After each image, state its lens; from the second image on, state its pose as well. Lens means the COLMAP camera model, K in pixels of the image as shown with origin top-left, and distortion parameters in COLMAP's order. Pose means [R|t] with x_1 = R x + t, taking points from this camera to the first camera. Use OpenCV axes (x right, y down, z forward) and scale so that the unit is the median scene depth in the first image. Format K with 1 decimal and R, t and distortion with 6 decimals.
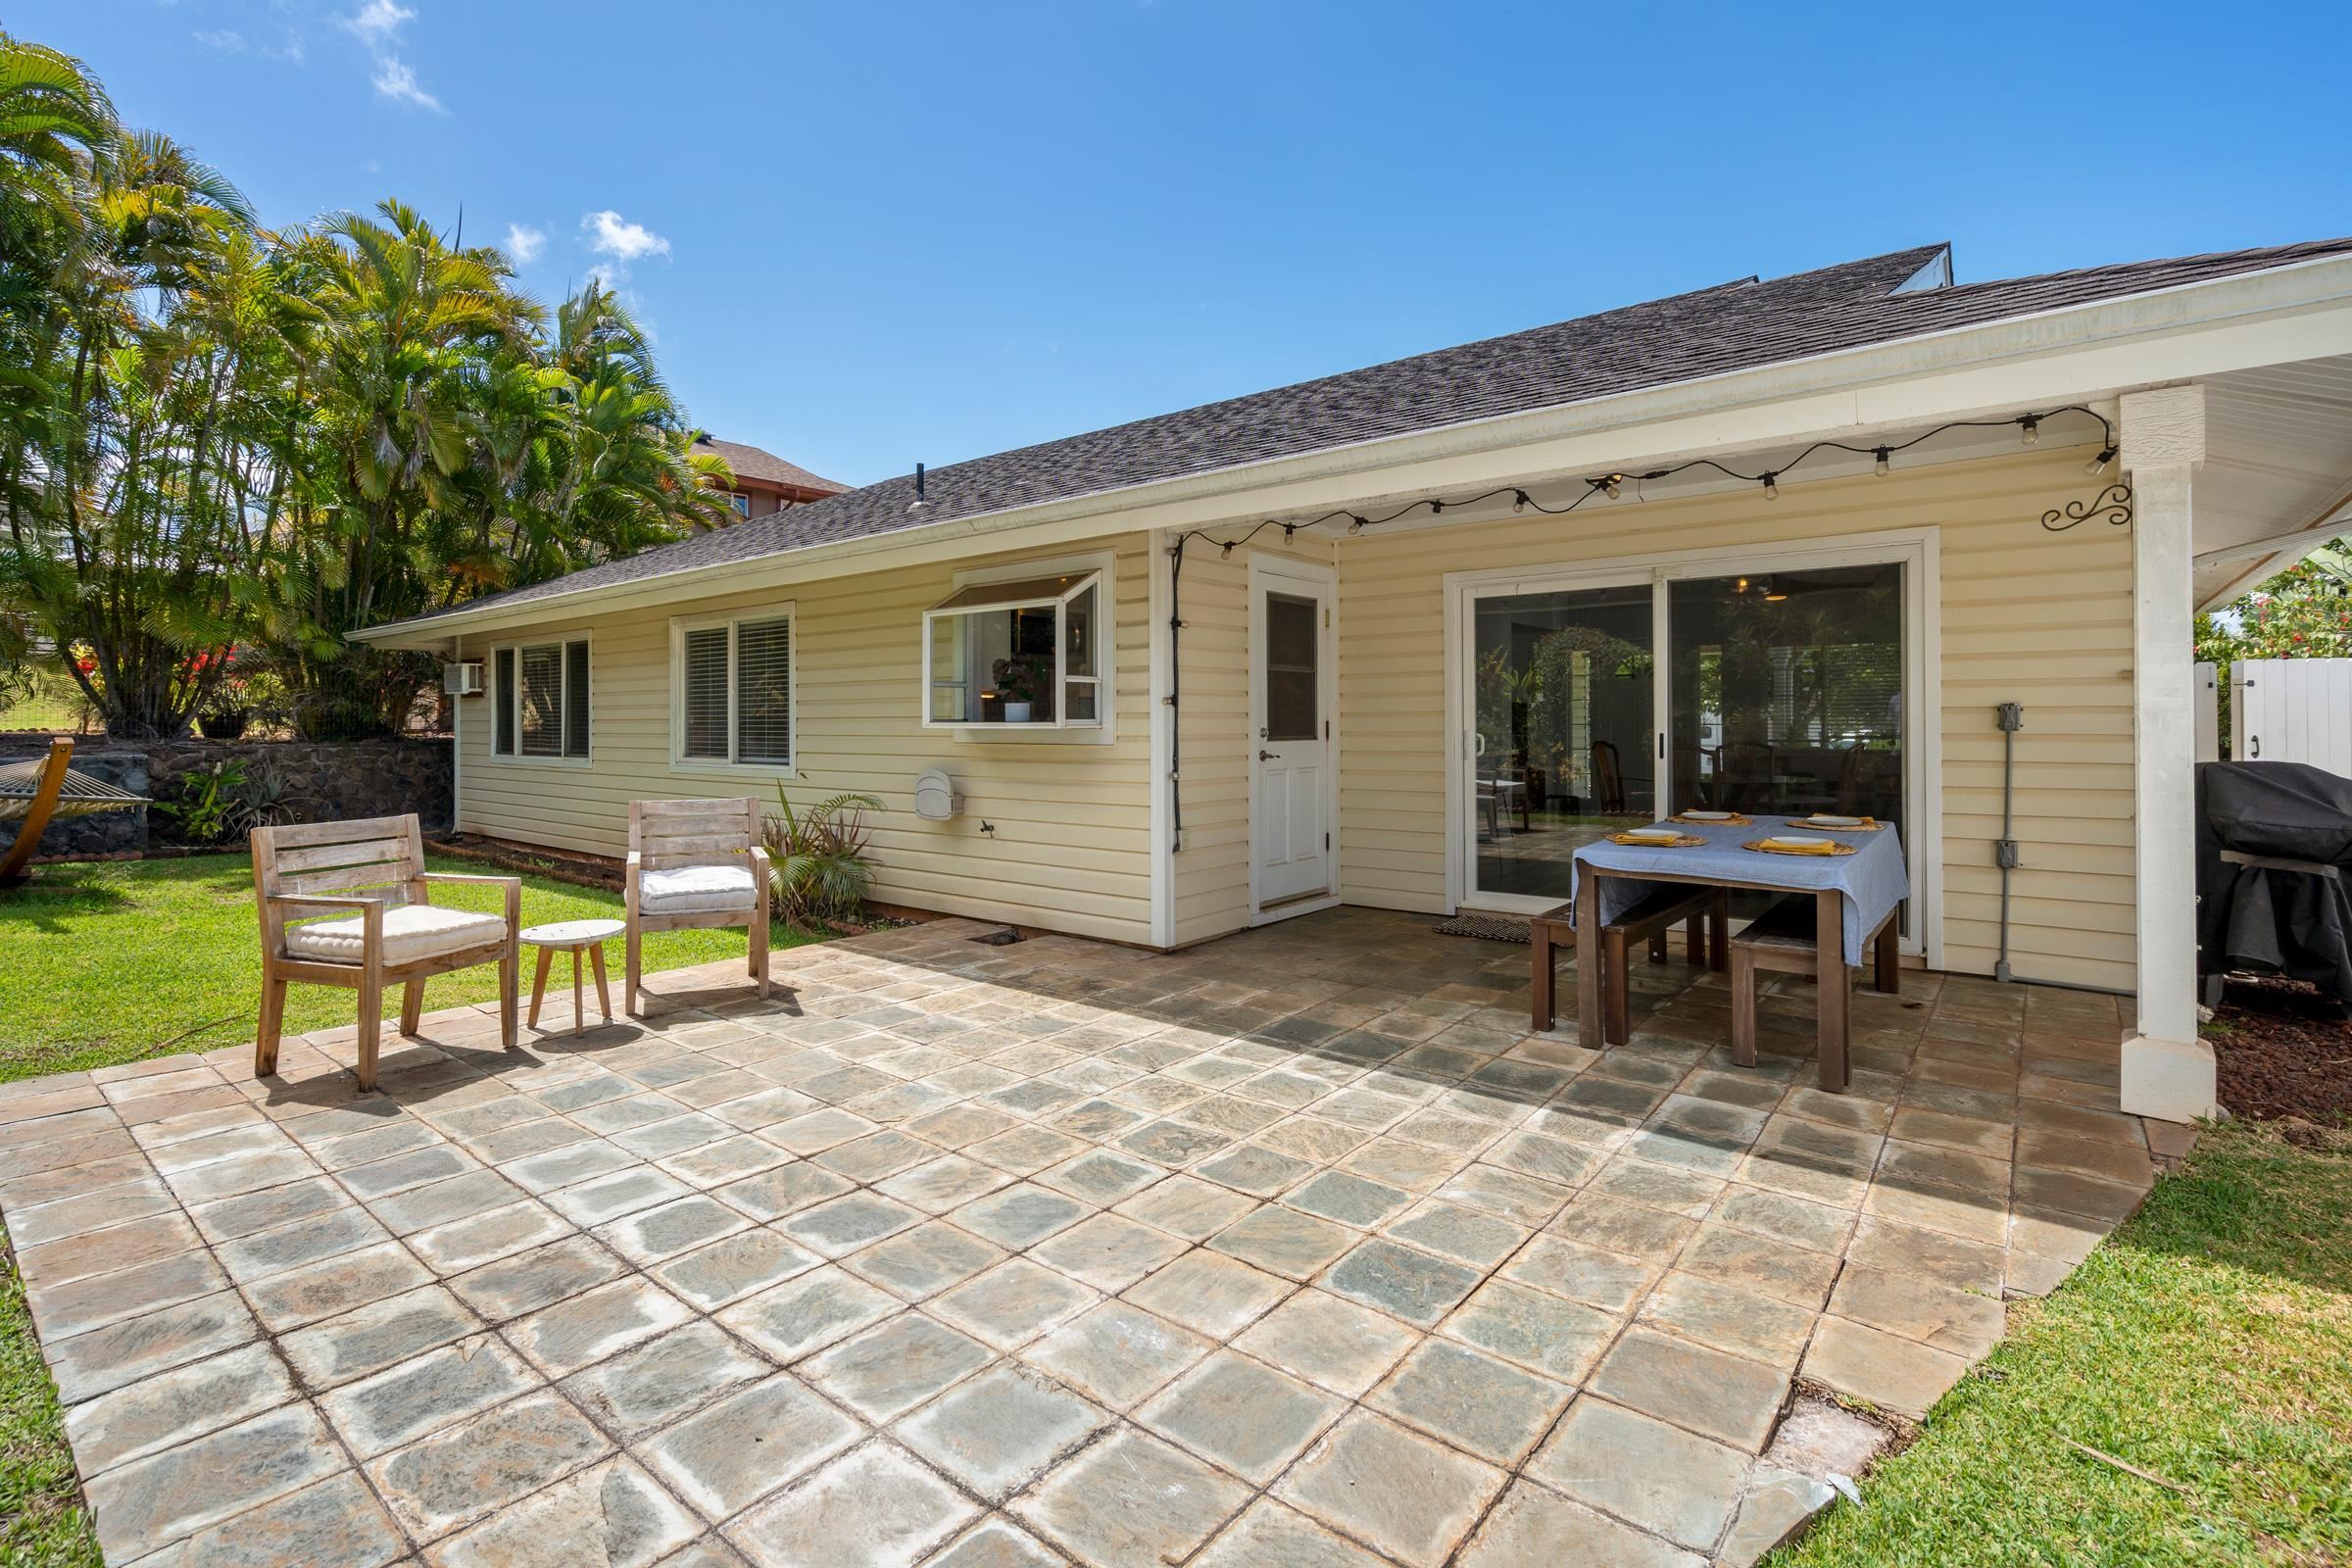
lens RADIAL K [[1083.9, 0, 1175.0], [0, 1083.9, 715.1], [0, 0, 1]] dist [-0.003104, 0.000367]
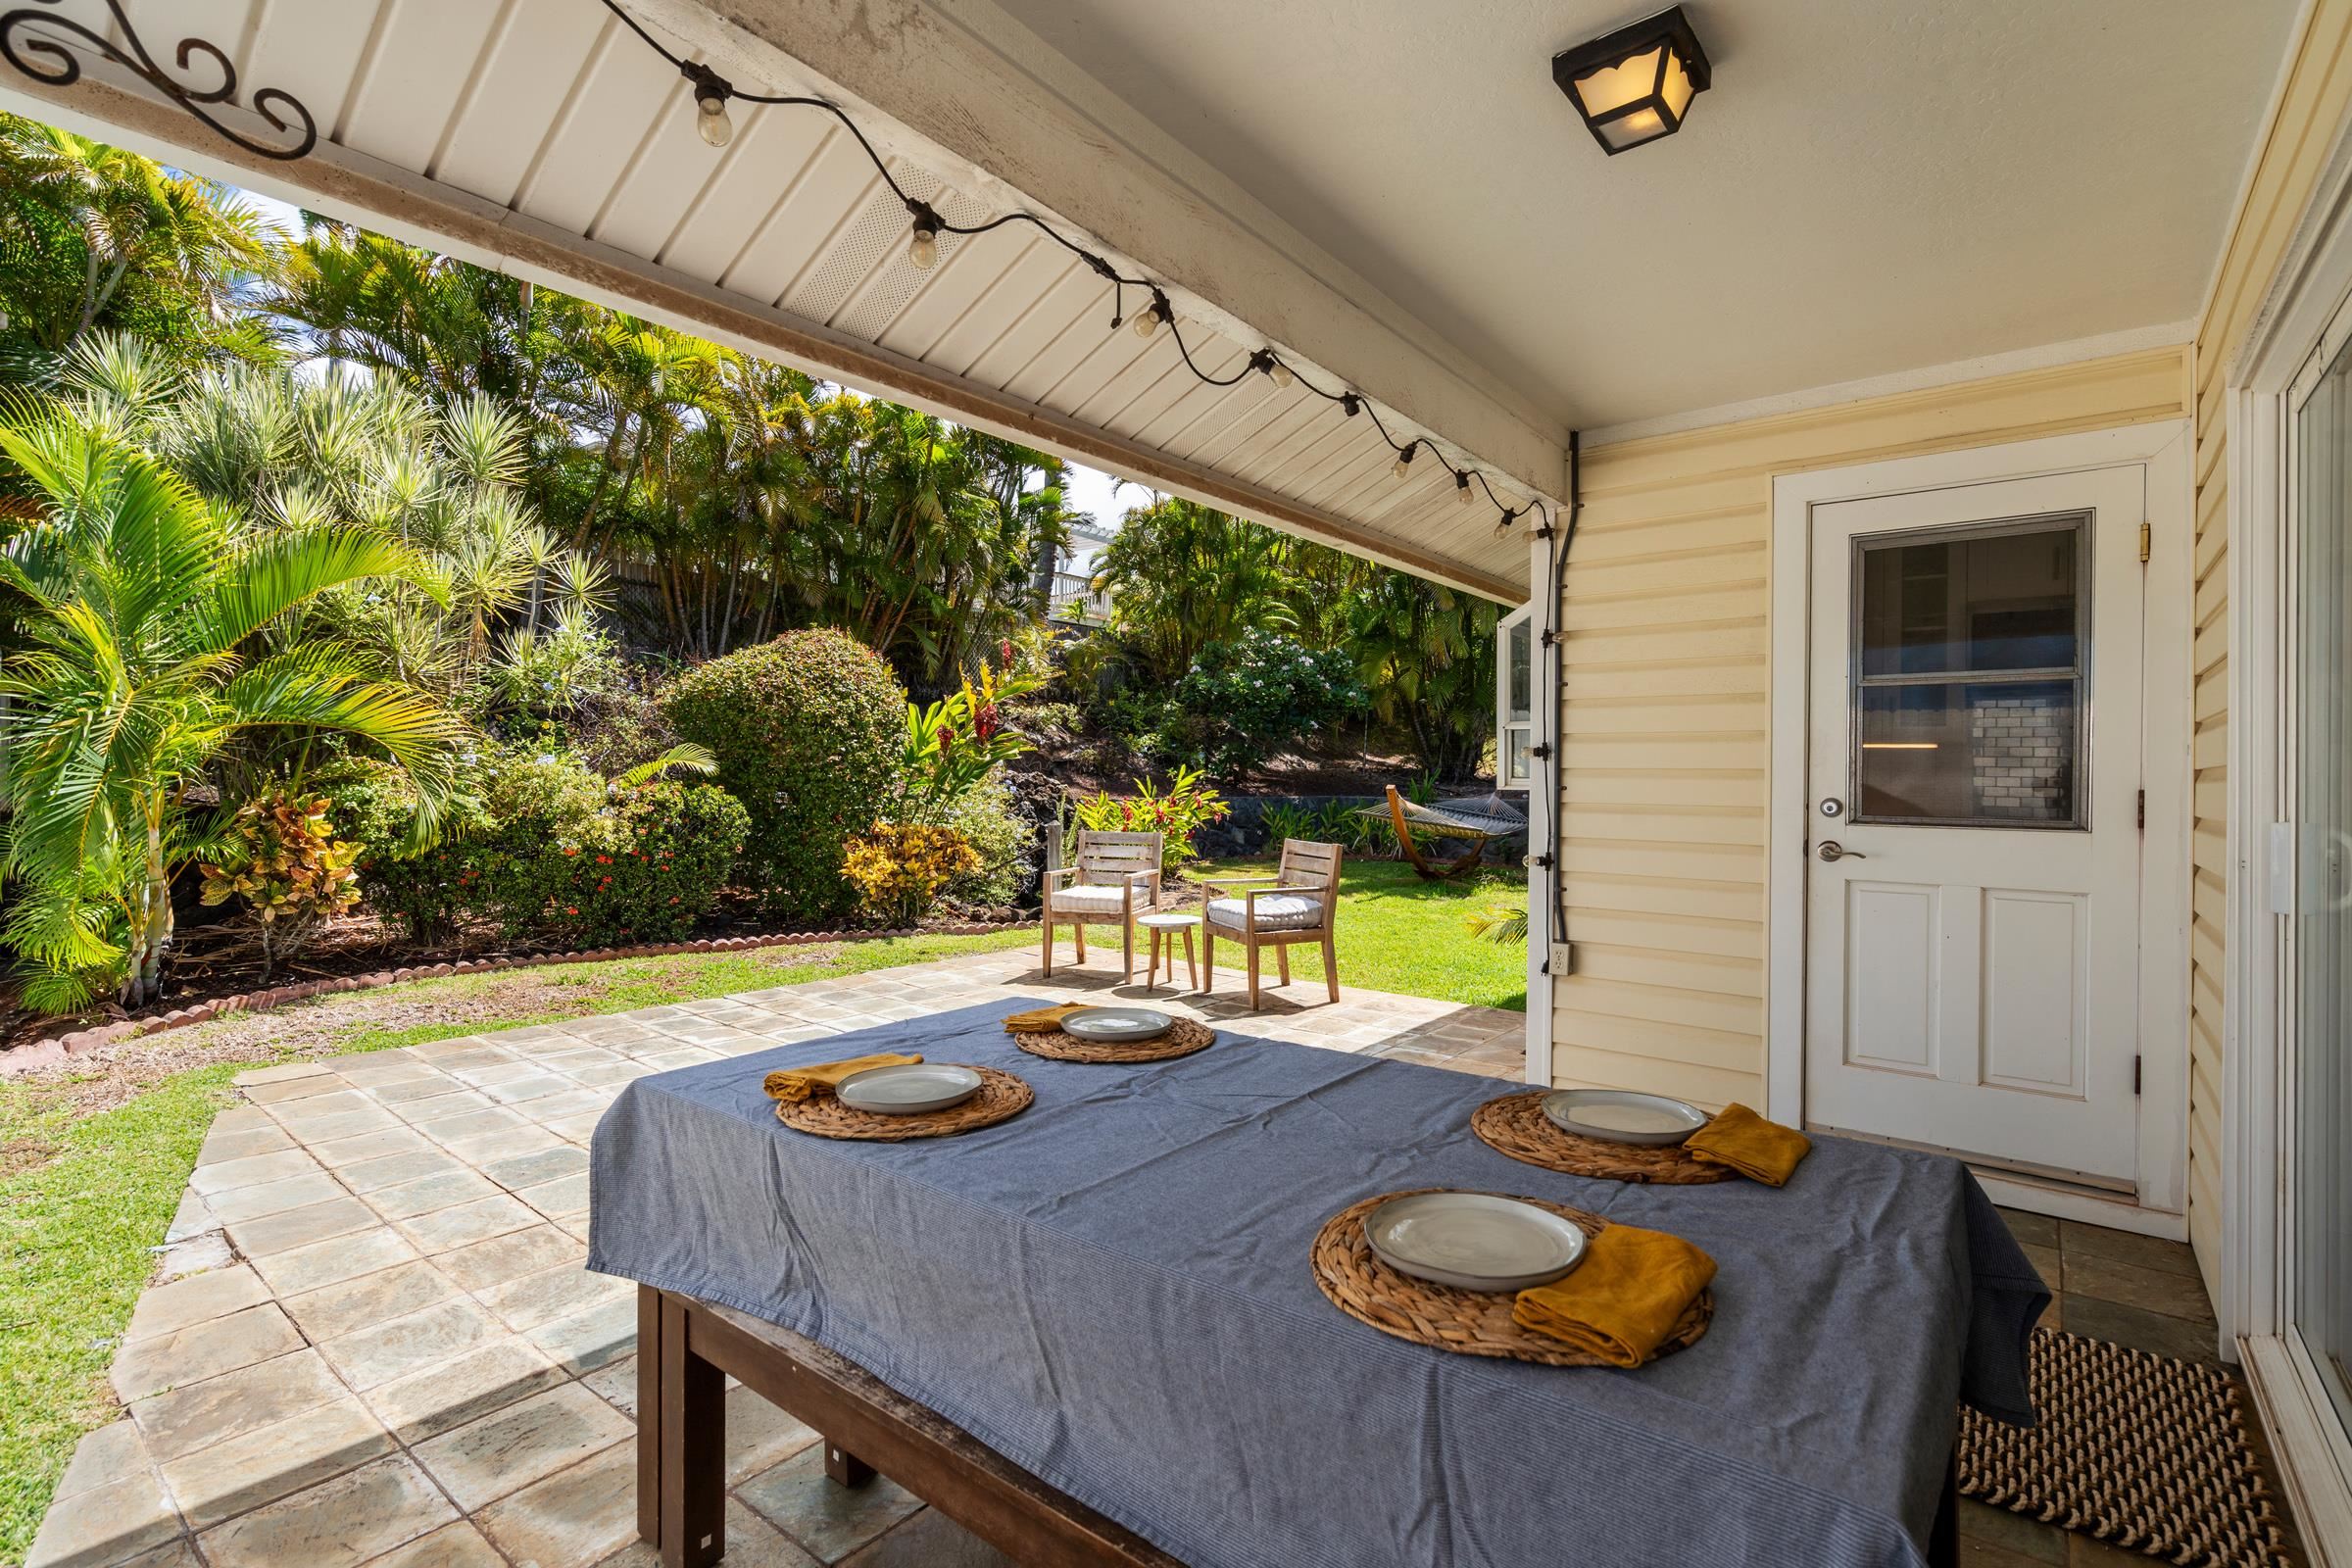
lens RADIAL K [[1084.7, 0, 1176.0], [0, 1084.7, 784.0], [0, 0, 1]] dist [-0.003428, -0.000534]
pose [[0.007124, 0.014418, -0.999871, 1.319372], [-0.005021, 0.999884, 0.014382, -0.002357], [0.999962, 0.004918, 0.007196, 1.477358]]
